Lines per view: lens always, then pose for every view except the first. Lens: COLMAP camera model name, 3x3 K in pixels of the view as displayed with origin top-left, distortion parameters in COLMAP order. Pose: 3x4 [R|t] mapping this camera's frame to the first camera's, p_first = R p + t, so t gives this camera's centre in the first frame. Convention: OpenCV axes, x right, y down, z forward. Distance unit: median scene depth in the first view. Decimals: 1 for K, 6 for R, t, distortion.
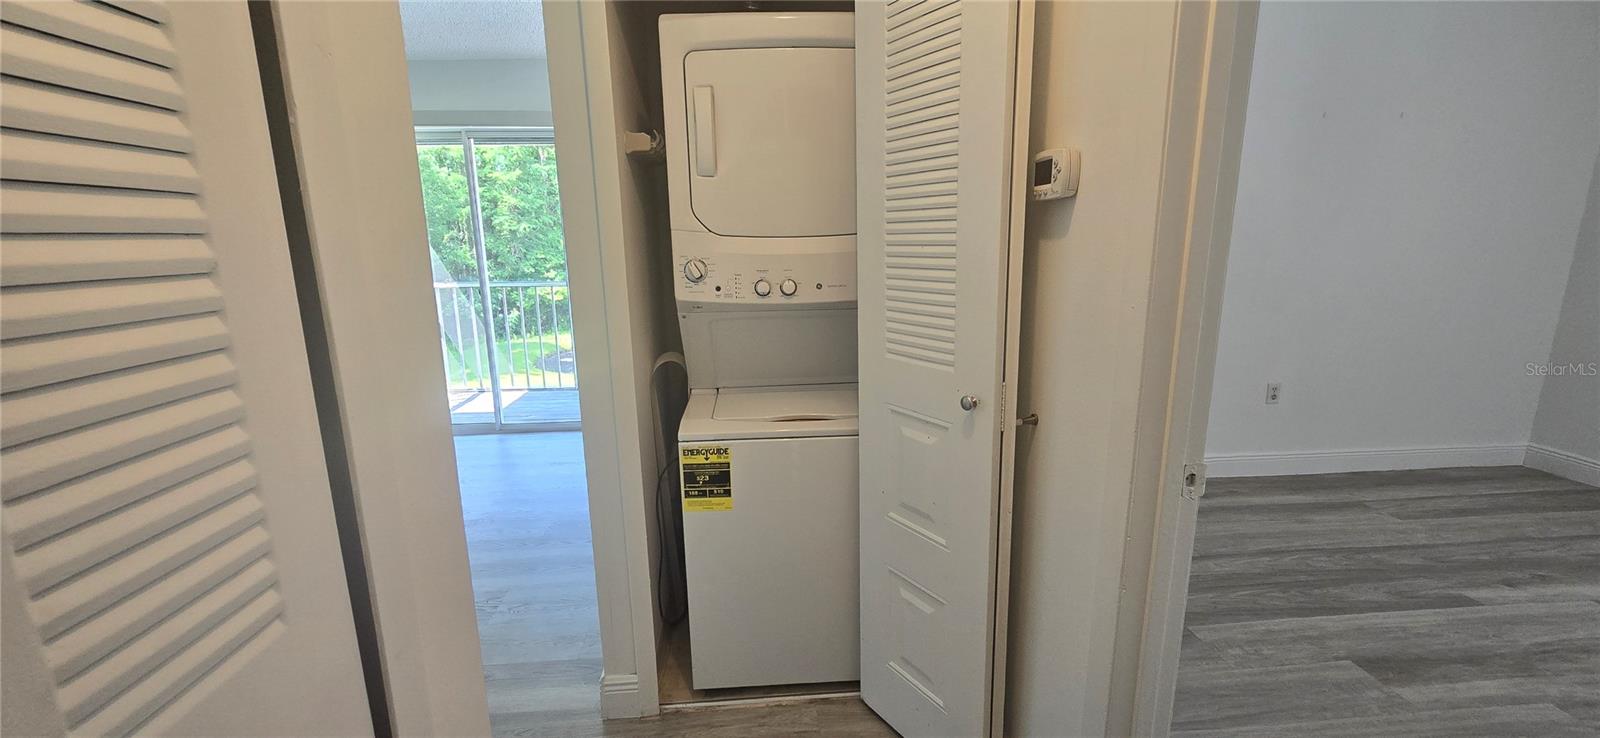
lens RADIAL K [[652.6, 0, 794.9], [0, 652.6, 376.5], [0, 0, 1]] dist [-0.001467, 0.000097]
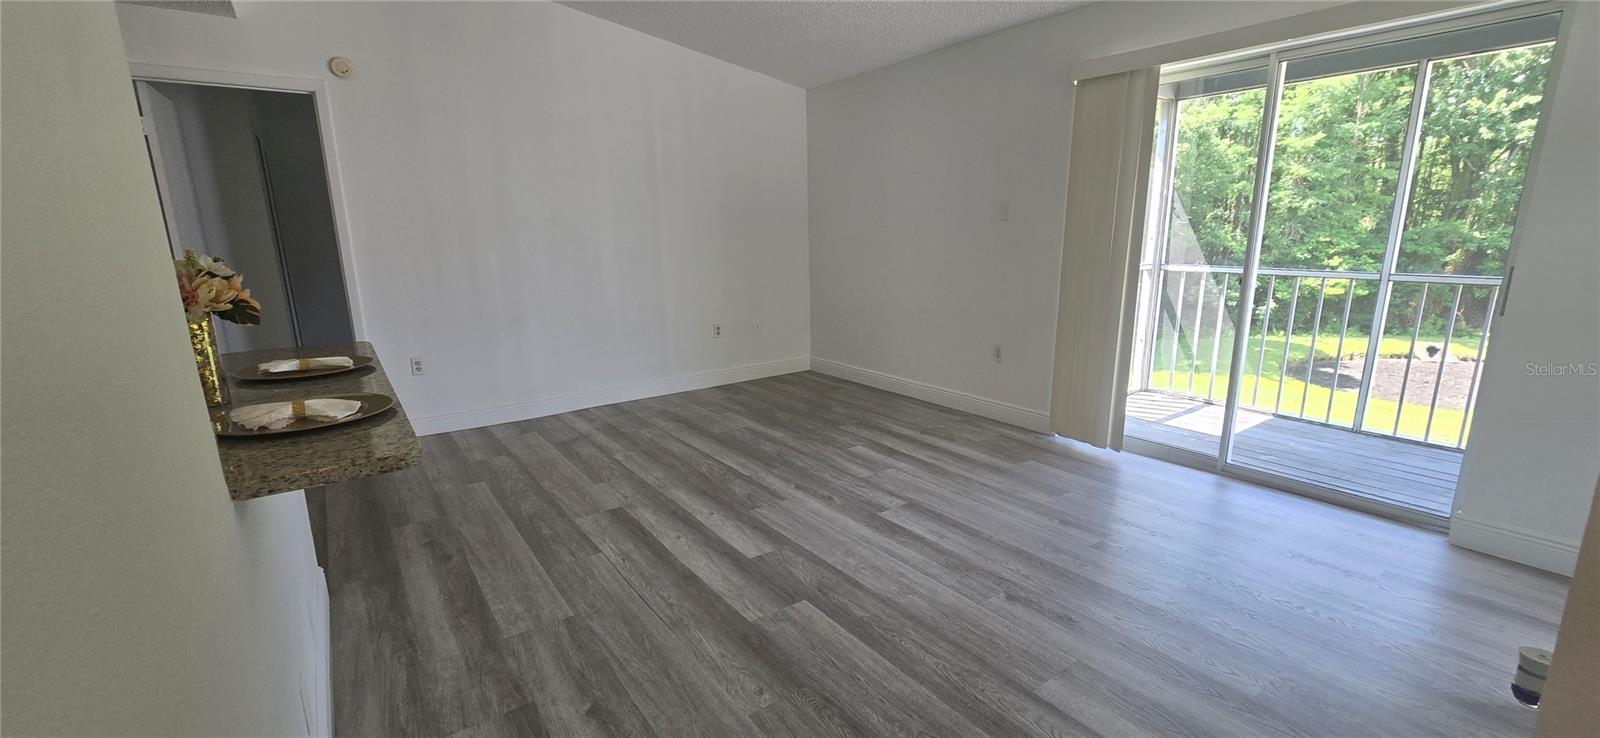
lens RADIAL K [[652.6, 0, 794.9], [0, 652.6, 376.5], [0, 0, 1]] dist [-0.001467, 0.000097]
pose [[0.511336, 0.195491, -0.836850, -0.015246], [-0.172041, 0.977356, 0.123192, -0.004005], [0.841984, 0.080980, 0.533390, 0.028686]]
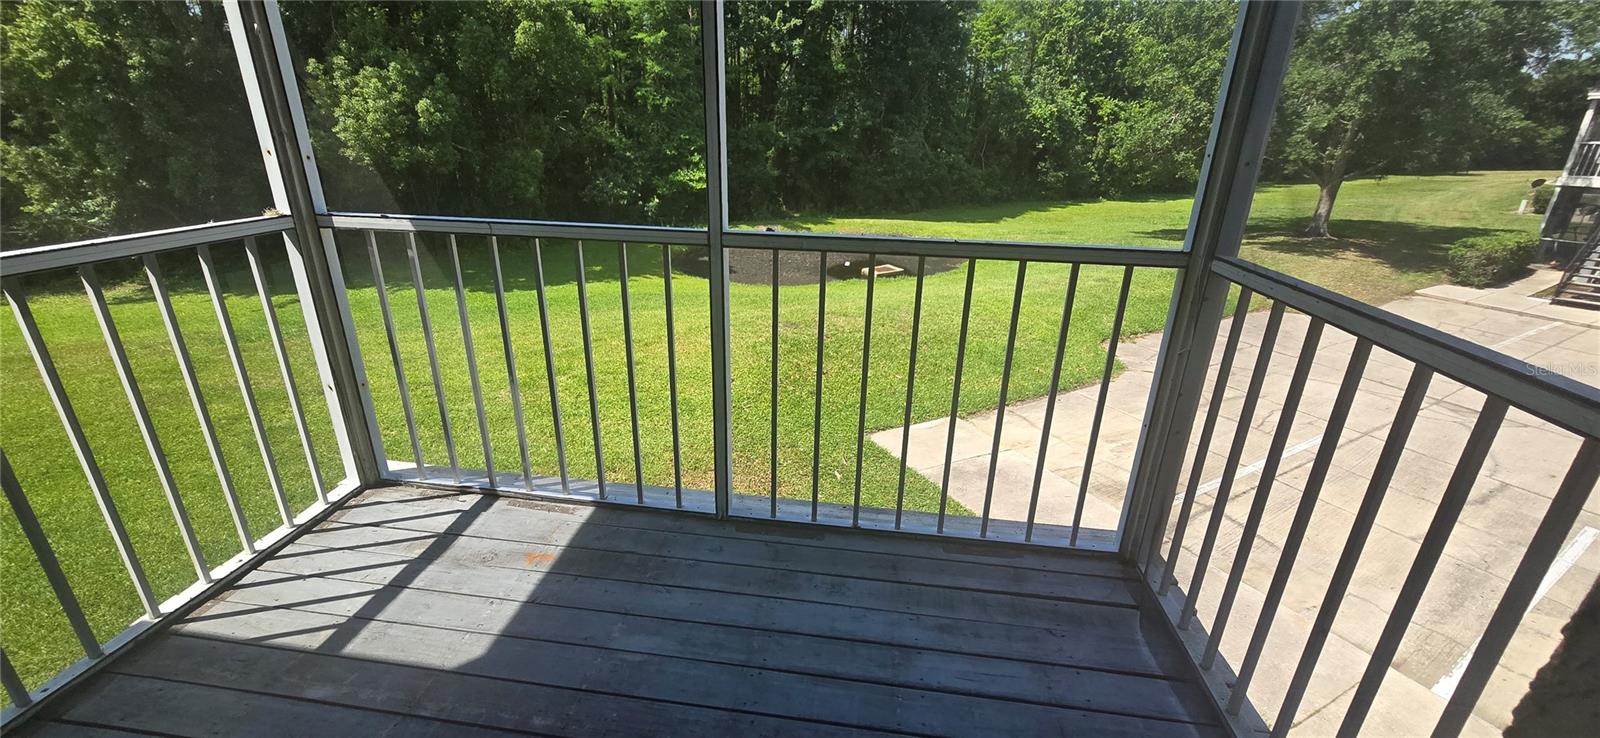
lens RADIAL K [[652.6, 0, 794.9], [0, 652.6, 376.5], [0, 0, 1]] dist [-0.001467, 0.000097]
pose [[0.976665, 0.102915, -0.188506, -0.046018], [-0.071027, 0.983101, 0.168725, -0.025843], [0.202685, -0.151399, 0.967470, 0.132794]]
